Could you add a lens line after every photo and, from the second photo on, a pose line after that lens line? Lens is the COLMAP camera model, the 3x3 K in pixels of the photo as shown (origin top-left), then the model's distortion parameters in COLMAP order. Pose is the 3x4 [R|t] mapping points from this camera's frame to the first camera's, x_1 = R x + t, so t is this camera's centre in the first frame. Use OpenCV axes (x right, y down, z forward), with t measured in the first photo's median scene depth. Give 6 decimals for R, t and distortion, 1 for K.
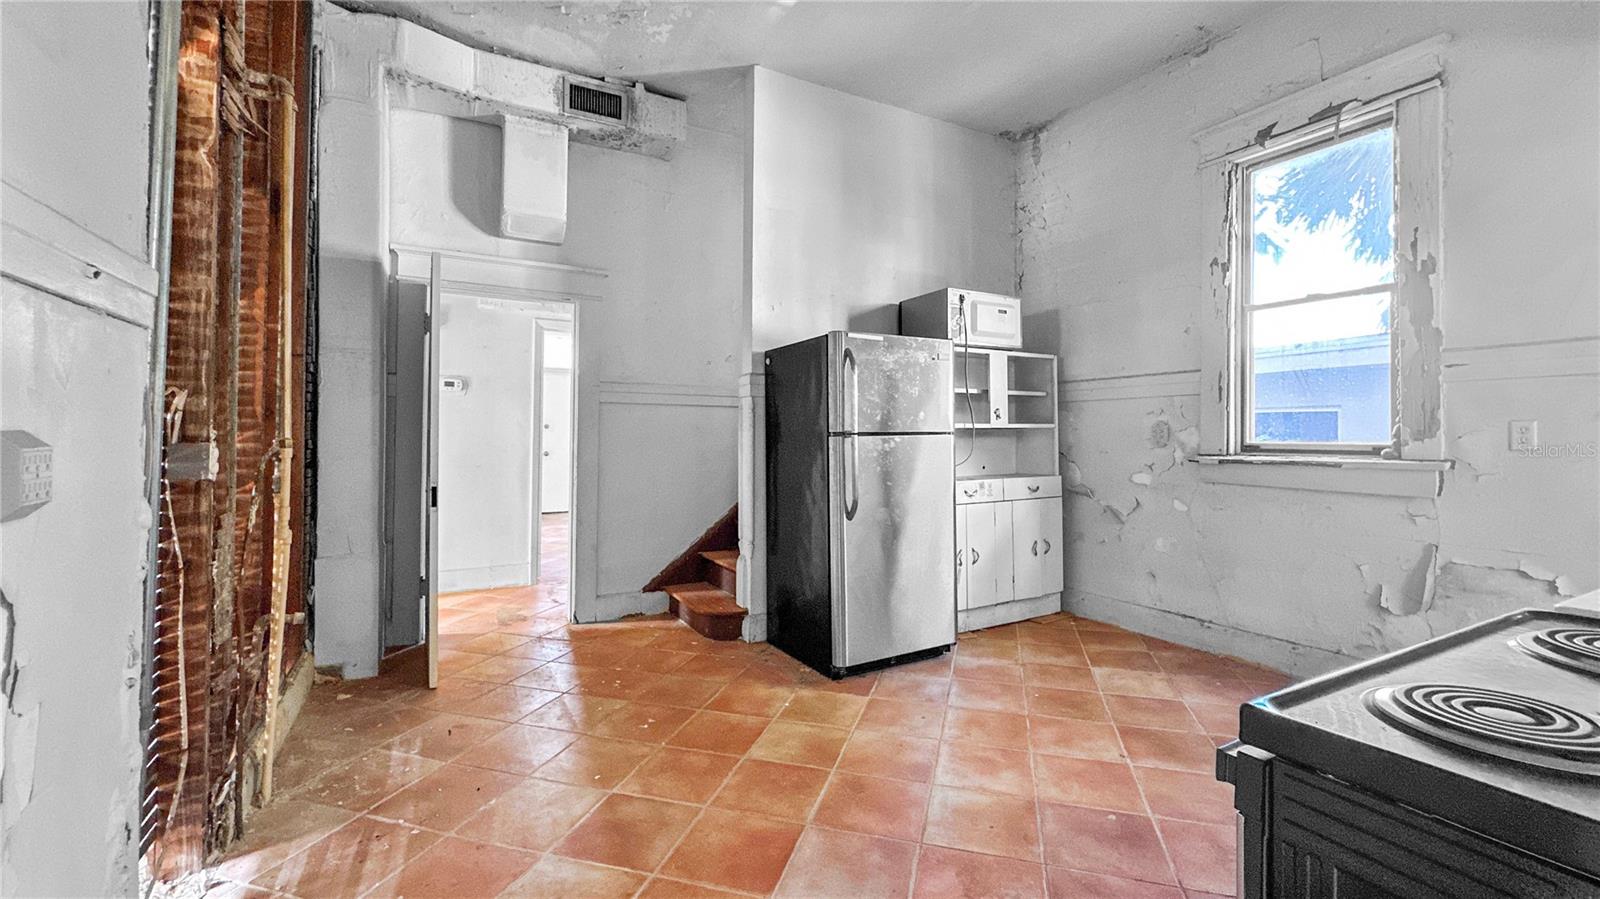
lens RADIAL K [[655.5, 0, 795.7], [0, 655.5, 439.8], [0, 0, 1]] dist [-0.000505, -0.000030]
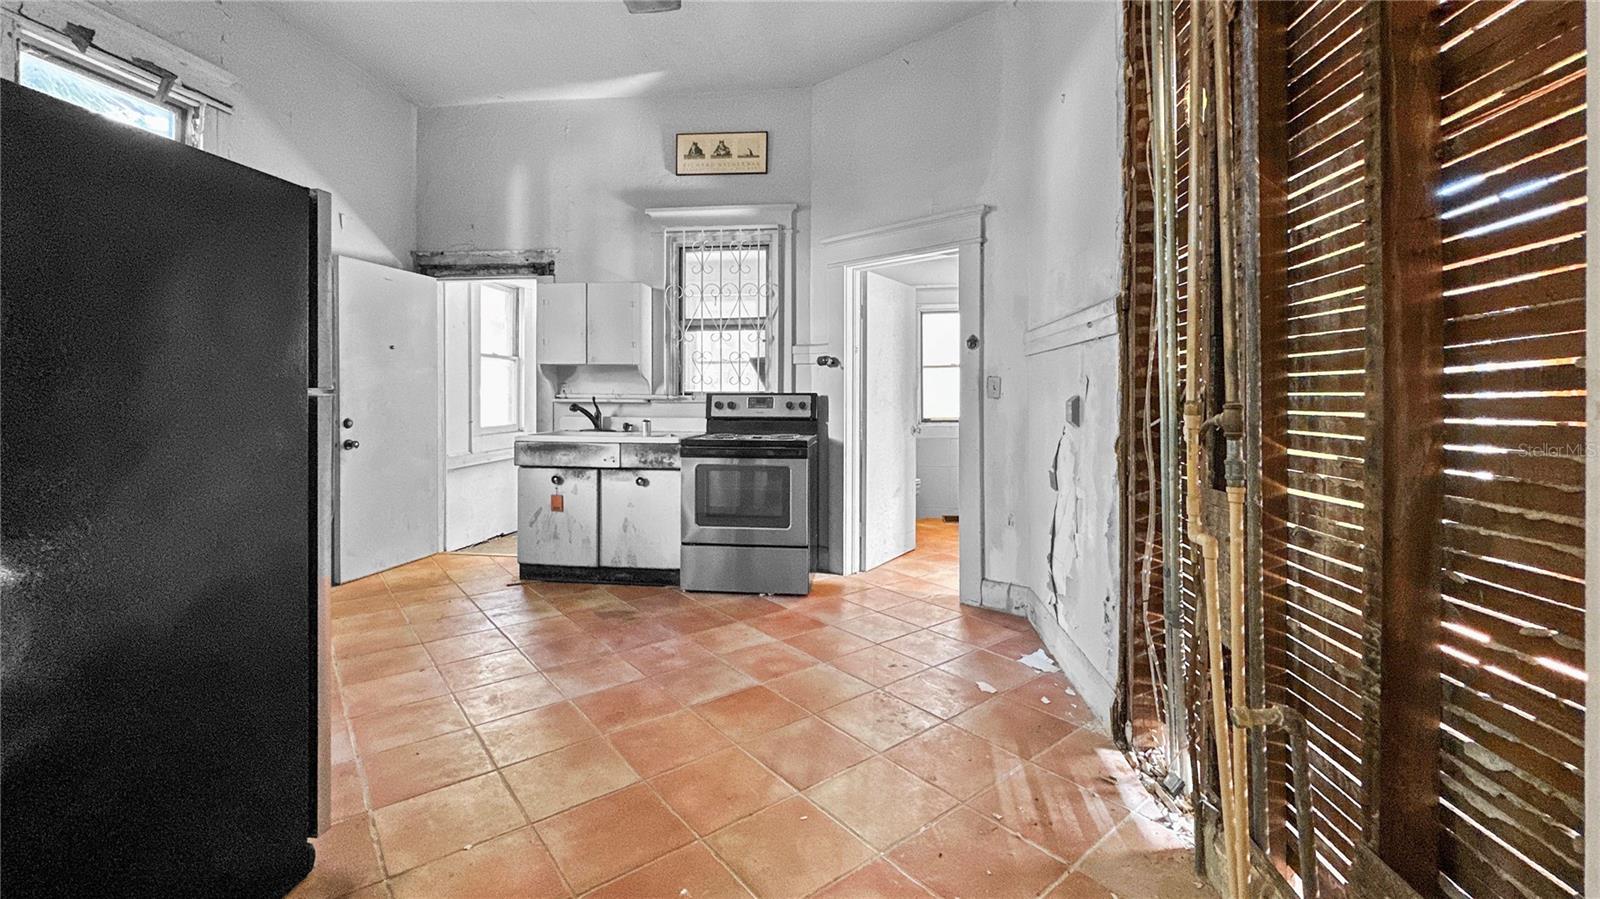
lens RADIAL K [[655.5, 0, 796.9], [0, 655.5, 387.9], [0, 0, 1]] dist [-0.000505, -0.000030]
pose [[-0.815578, 0.001184, 0.578646, -0.927073], [-0.004606, 0.999953, -0.008538, -0.011588], [-0.578628, -0.009629, -0.815534, 2.022544]]
